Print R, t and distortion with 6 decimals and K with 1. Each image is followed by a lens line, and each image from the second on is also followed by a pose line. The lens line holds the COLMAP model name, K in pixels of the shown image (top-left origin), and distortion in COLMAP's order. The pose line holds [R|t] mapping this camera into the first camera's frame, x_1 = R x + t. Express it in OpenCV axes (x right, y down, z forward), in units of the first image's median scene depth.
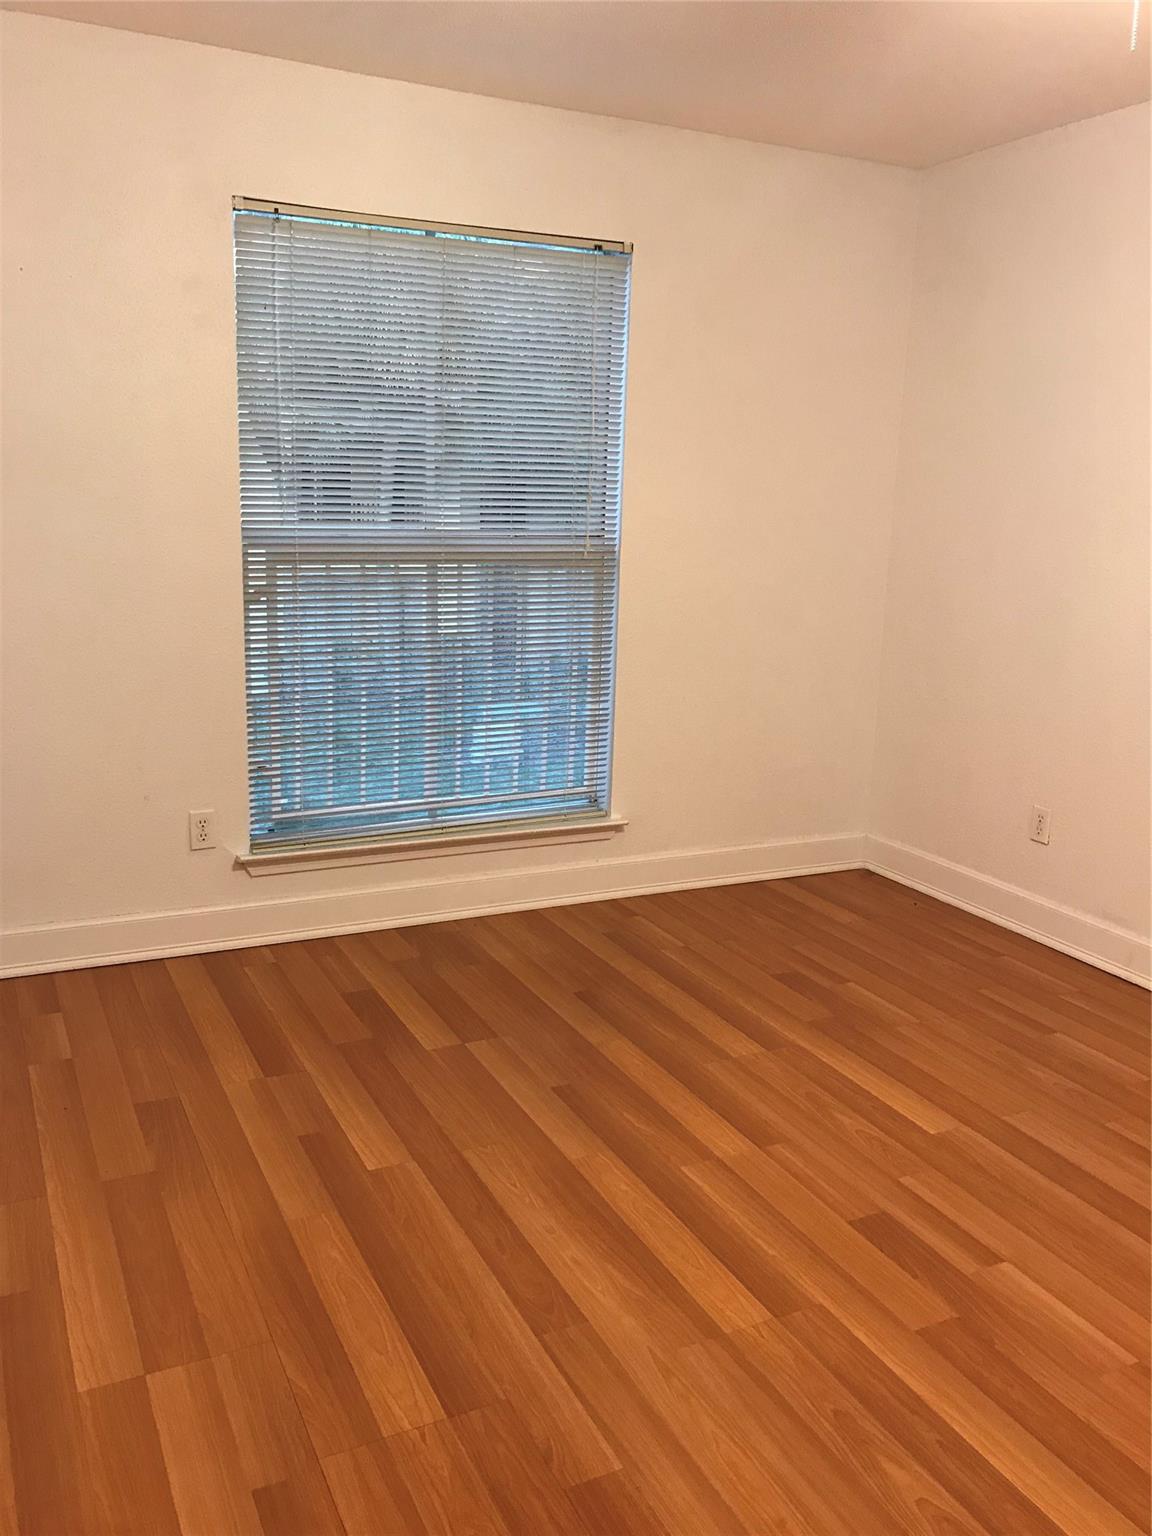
lens RADIAL K [[1255.2, 0, 574.7], [0, 1255.2, 759.9], [0, 0, 1]] dist [0.016575, -0.014725]
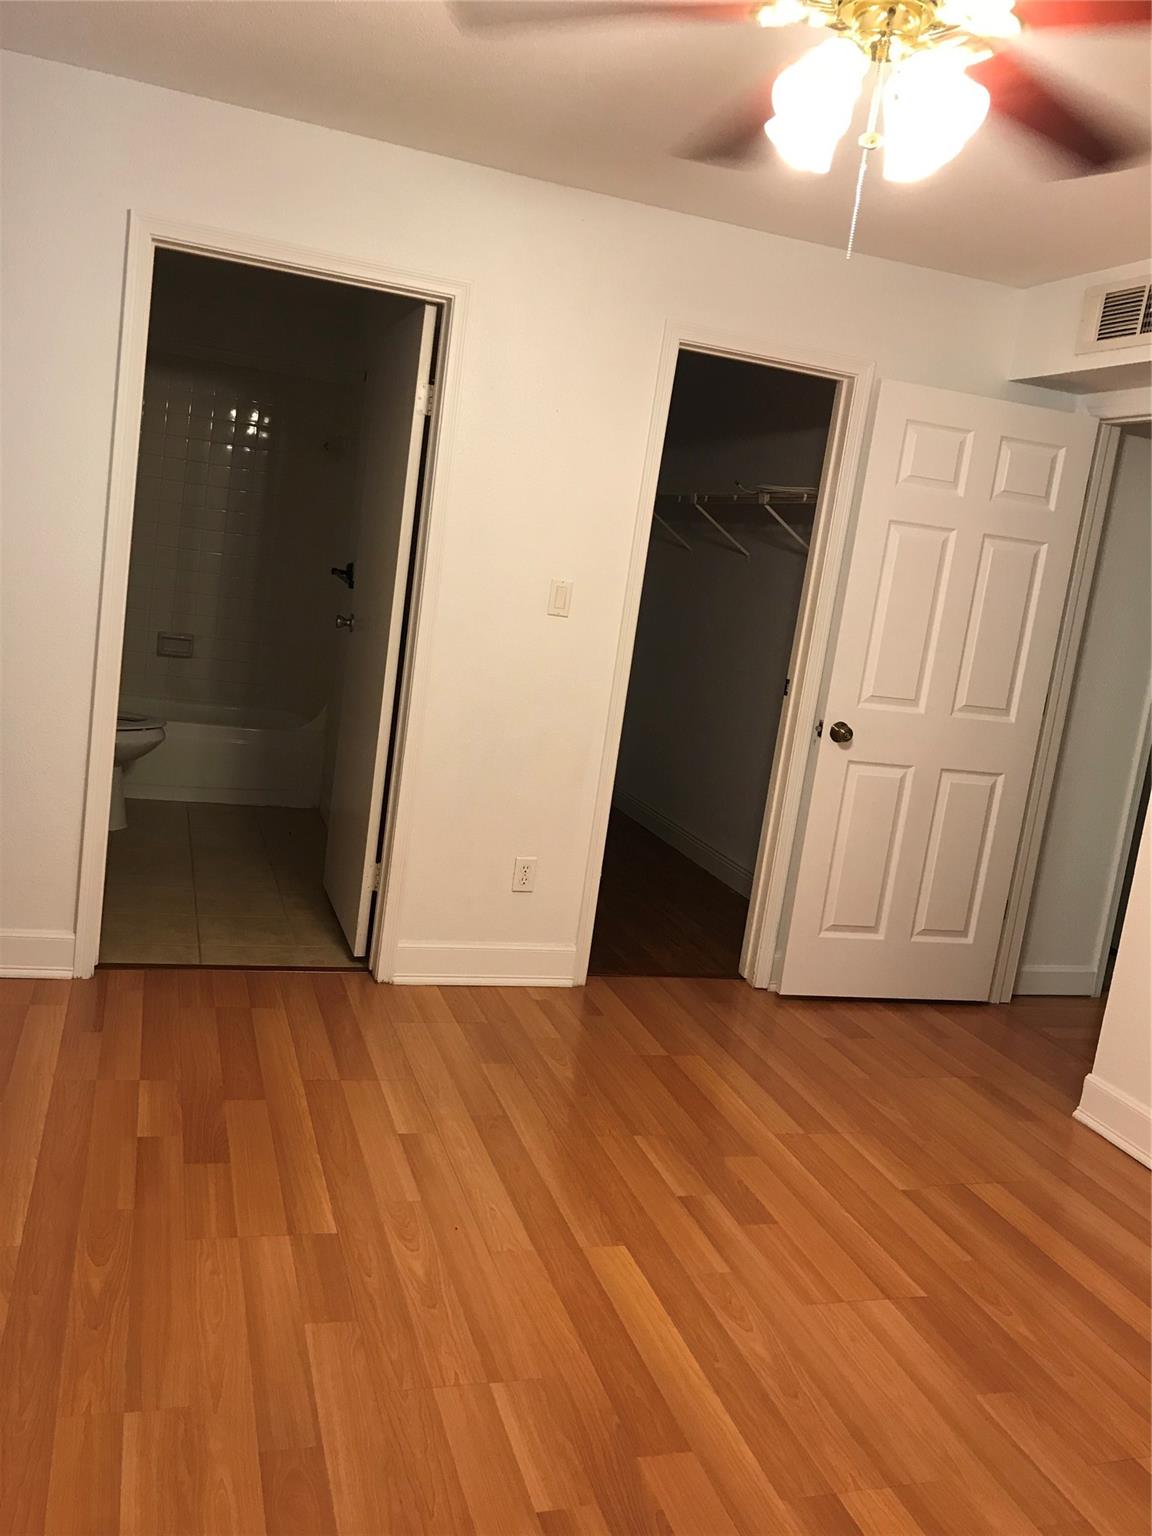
lens RADIAL K [[1255.2, 0, 574.7], [0, 1255.2, 759.9], [0, 0, 1]] dist [0.016575, -0.014725]
pose [[-0.975637, -0.184270, 0.119065, 0.355467], [-0.128864, 0.920552, 0.368751, -0.399443], [-0.177555, 0.344424, -0.921871, 1.802007]]
